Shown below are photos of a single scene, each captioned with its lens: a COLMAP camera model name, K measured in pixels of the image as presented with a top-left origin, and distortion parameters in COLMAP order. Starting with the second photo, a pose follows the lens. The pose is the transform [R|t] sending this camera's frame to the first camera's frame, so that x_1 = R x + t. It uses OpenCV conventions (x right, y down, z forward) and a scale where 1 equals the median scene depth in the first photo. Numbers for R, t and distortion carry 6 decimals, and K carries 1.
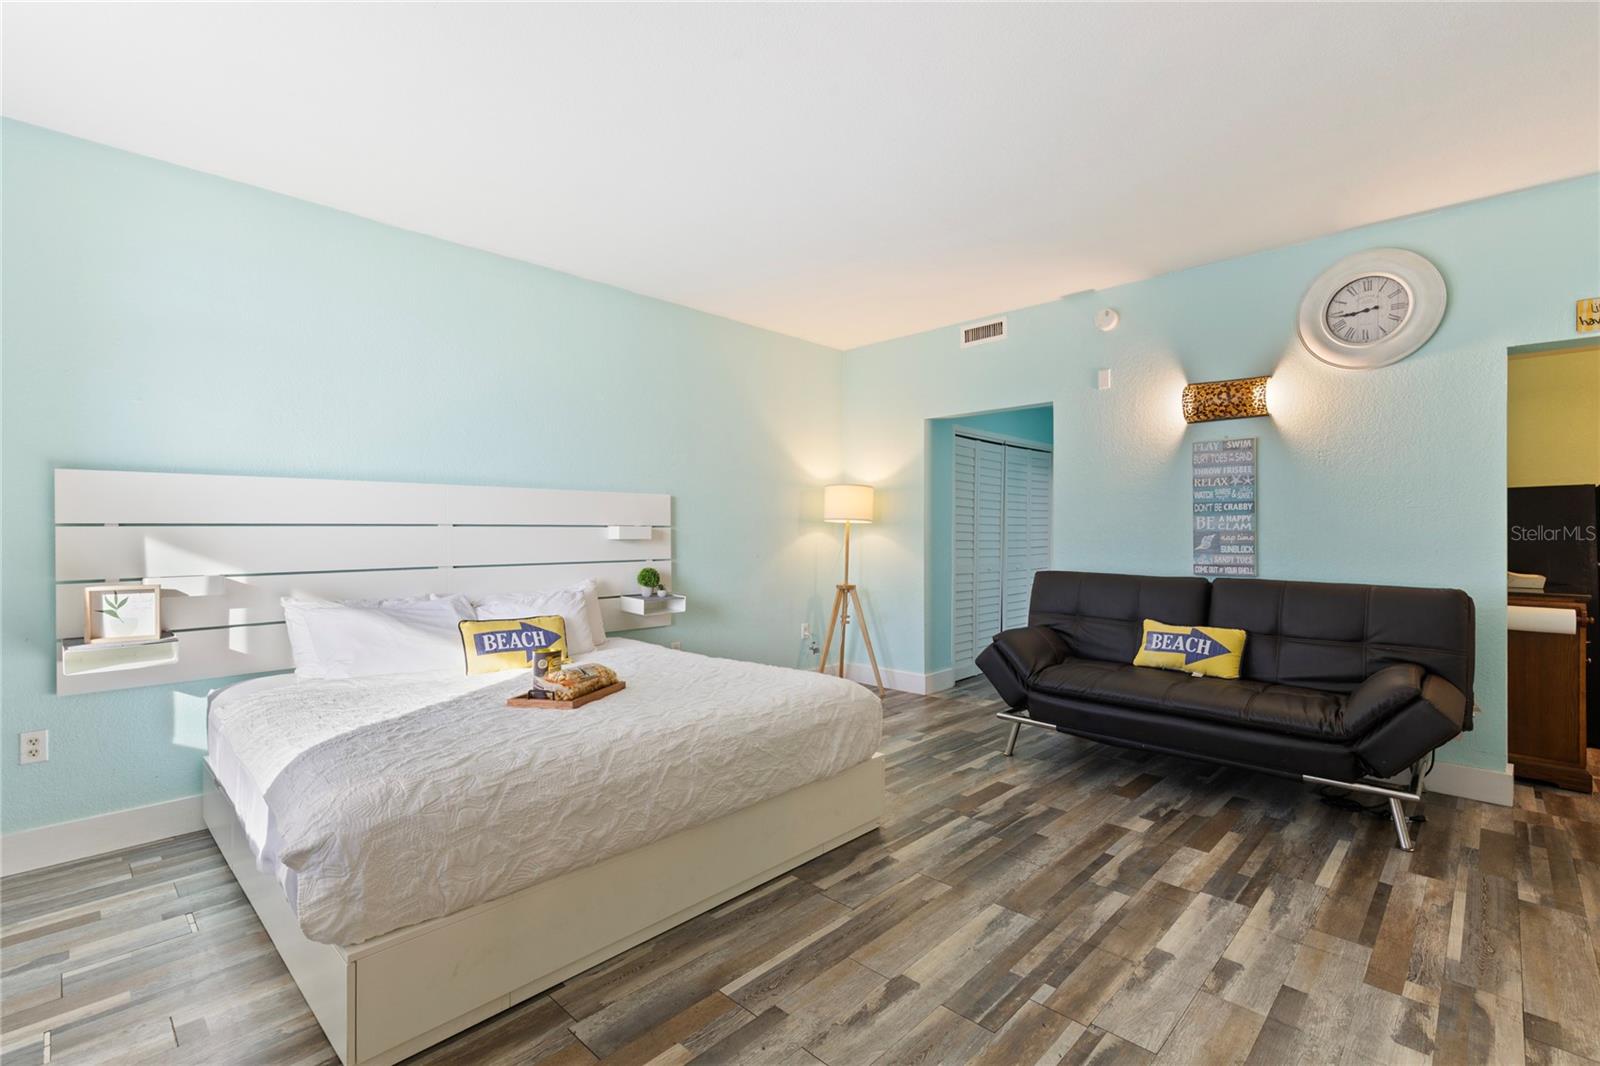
lens RADIAL K [[722.2, 0, 797.4], [0, 722.2, 528.0], [0, 0, 1]] dist [0.004001, 0.000179]
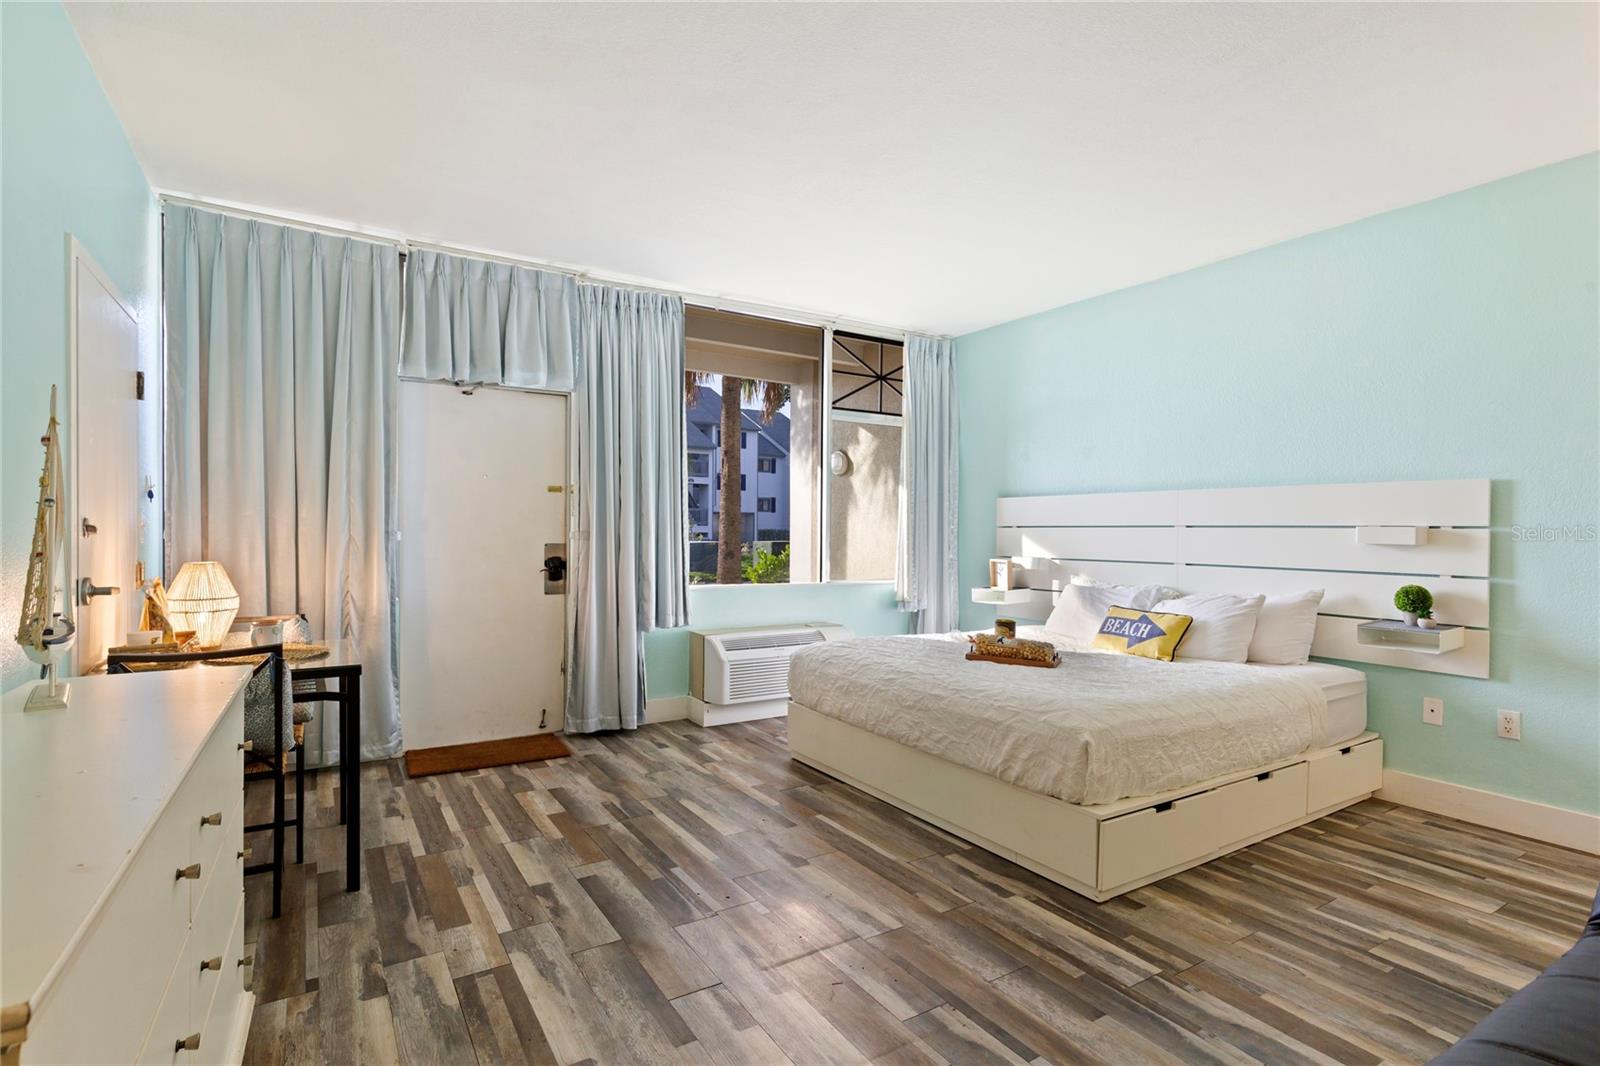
lens RADIAL K [[780.4, 0, 793.7], [0, 780.4, 534.5], [0, 0, 1]] dist [-0.001160, 0.000103]
pose [[-0.246512, 0.004550, -0.969129, 0.930077], [-0.003304, 0.999979, 0.005535, 0.003959], [0.969134, 0.004566, -0.246492, 0.801758]]
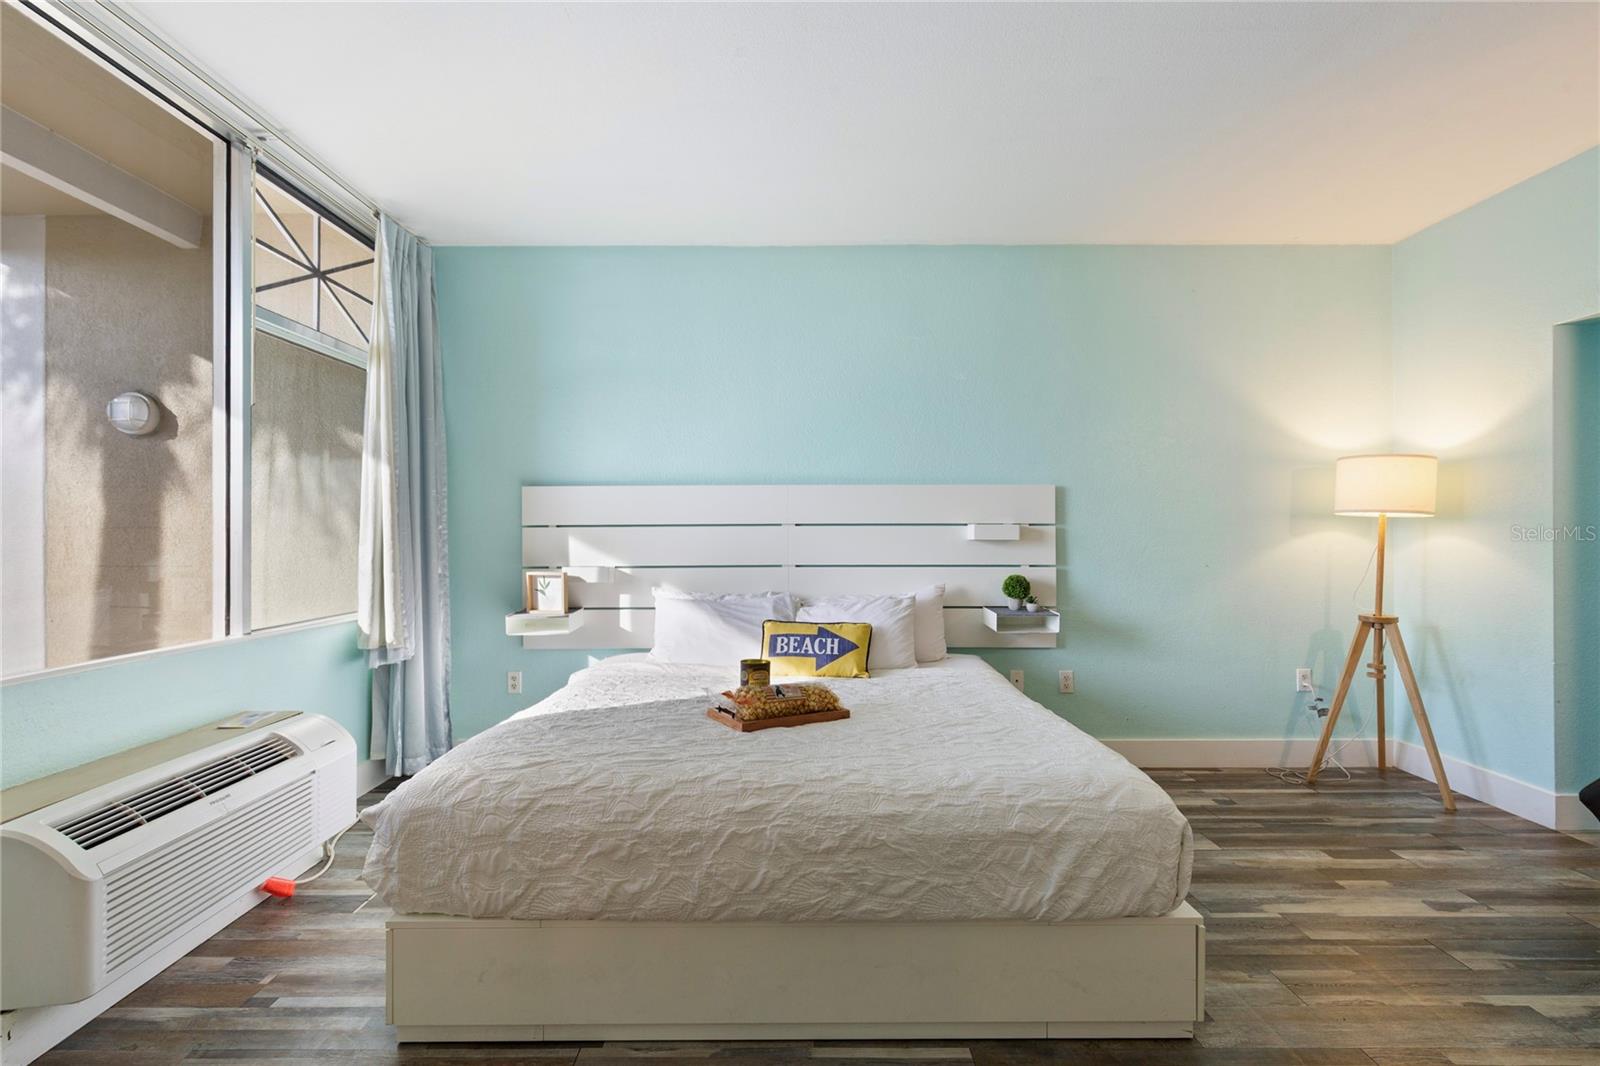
lens RADIAL K [[721.1, 0, 791.2], [0, 721.1, 528.5], [0, 0, 1]] dist [0.004613, -0.000639]
pose [[0.691942, -0.003714, -0.721944, 0.282135], [0.004937, 0.999988, -0.000412, 0.001735], [0.721936, -0.003279, 0.691952, 0.331579]]
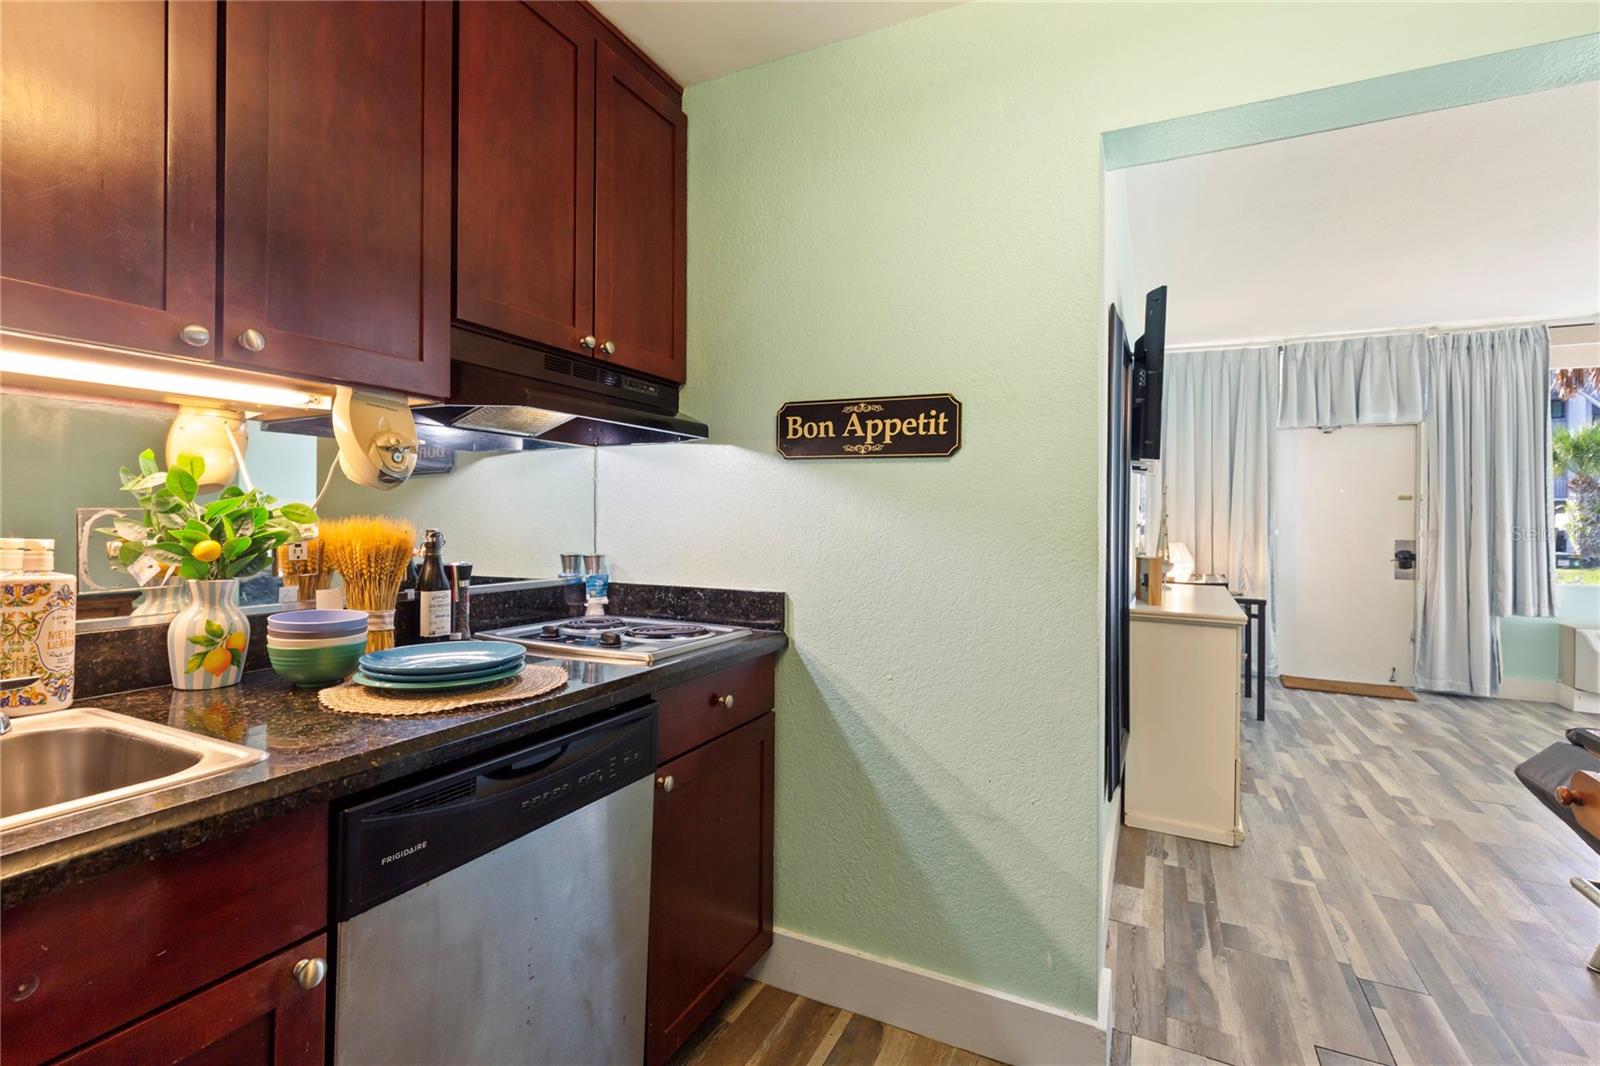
lens RADIAL K [[736.5, 0, 787.9], [0, 736.5, 513.2], [0, 0, 1]] dist [0.001444, 0.000268]
pose [[-0.953167, -0.018868, -0.301856, 1.558569], [-0.015608, 0.999791, -0.013211, 0.011971], [0.302042, -0.007881, -0.953262, 1.239095]]
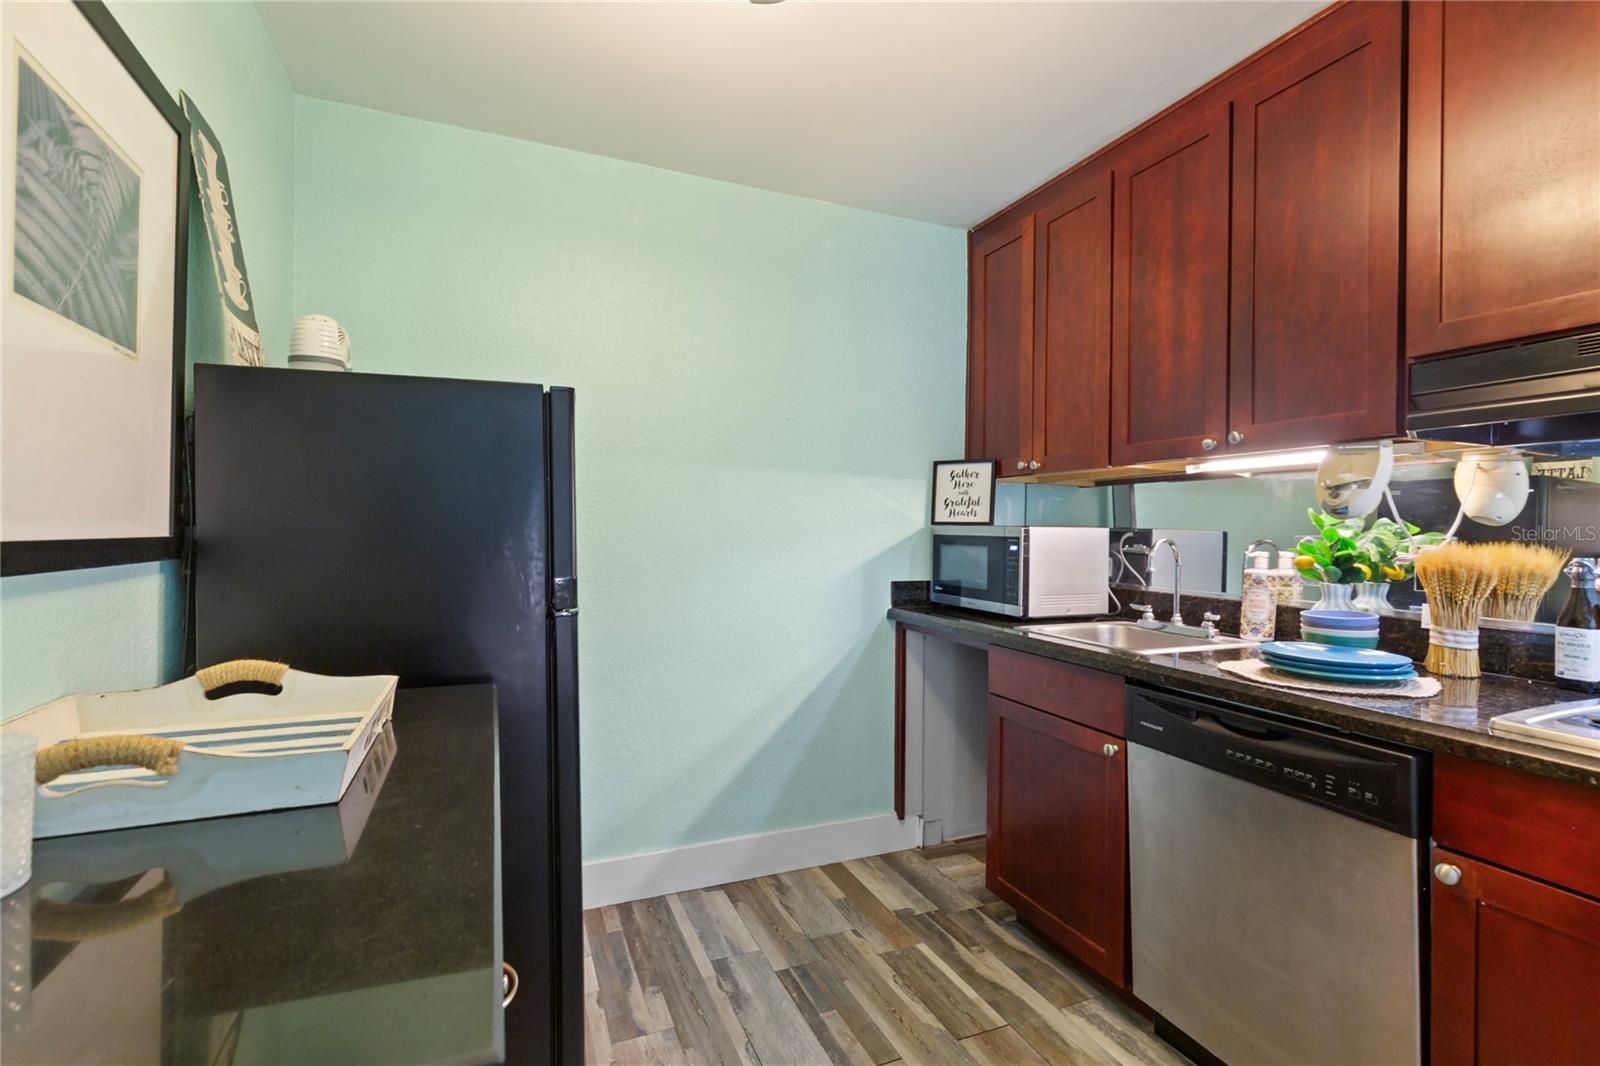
lens RADIAL K [[722.2, 0, 797.4], [0, 722.2, 528.0], [0, 0, 1]] dist [0.004001, 0.000179]
pose [[0.395232, 0.000290, 0.918581, 1.051043], [-0.014183, 0.999883, 0.005787, 0.006058], [-0.918472, -0.015315, 0.395190, 0.947433]]
